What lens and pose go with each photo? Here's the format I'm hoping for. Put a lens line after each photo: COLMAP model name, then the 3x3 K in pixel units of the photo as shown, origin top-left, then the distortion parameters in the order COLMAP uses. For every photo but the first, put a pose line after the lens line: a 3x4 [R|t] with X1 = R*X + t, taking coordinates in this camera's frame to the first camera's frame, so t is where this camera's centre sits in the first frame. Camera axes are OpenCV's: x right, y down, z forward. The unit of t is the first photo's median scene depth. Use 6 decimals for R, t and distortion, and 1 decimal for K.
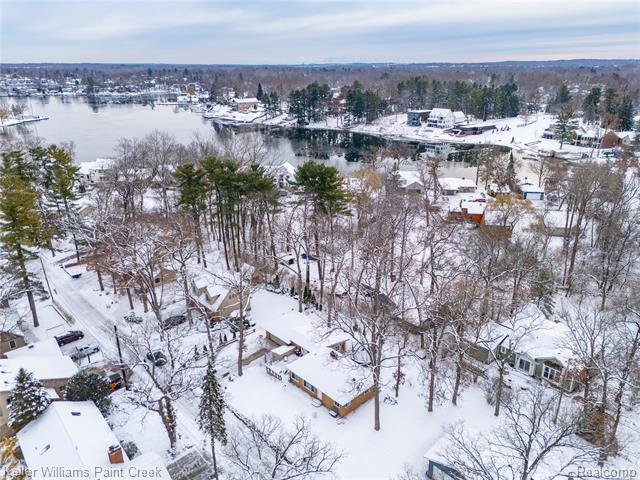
lens RADIAL K [[474.0, 0, 320.0], [0, 474.0, 240.0], [0, 0, 1]] dist [0.091043, -0.093133]
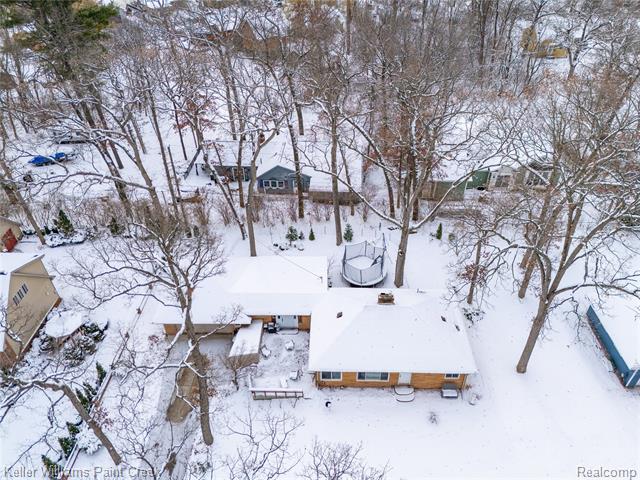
lens RADIAL K [[474.0, 0, 320.0], [0, 474.0, 240.0], [0, 0, 1]] dist [0.091043, -0.093133]
pose [[0.710272, -0.437907, 0.551136, -0.054945], [0.252428, 0.889321, 0.381299, -0.006233], [-0.657110, -0.131704, 0.742200, 0.132146]]
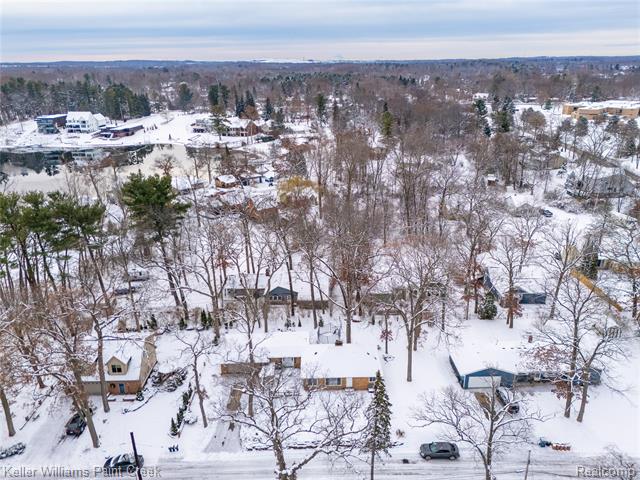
lens RADIAL K [[474.0, 0, 320.0], [0, 474.0, 240.0], [0, 0, 1]] dist [0.091043, -0.093133]
pose [[0.676450, -0.263293, 0.687817, -0.128004], [0.263302, 0.958647, 0.108014, -0.019077], [-0.687814, 0.108038, 0.717802, 0.051539]]
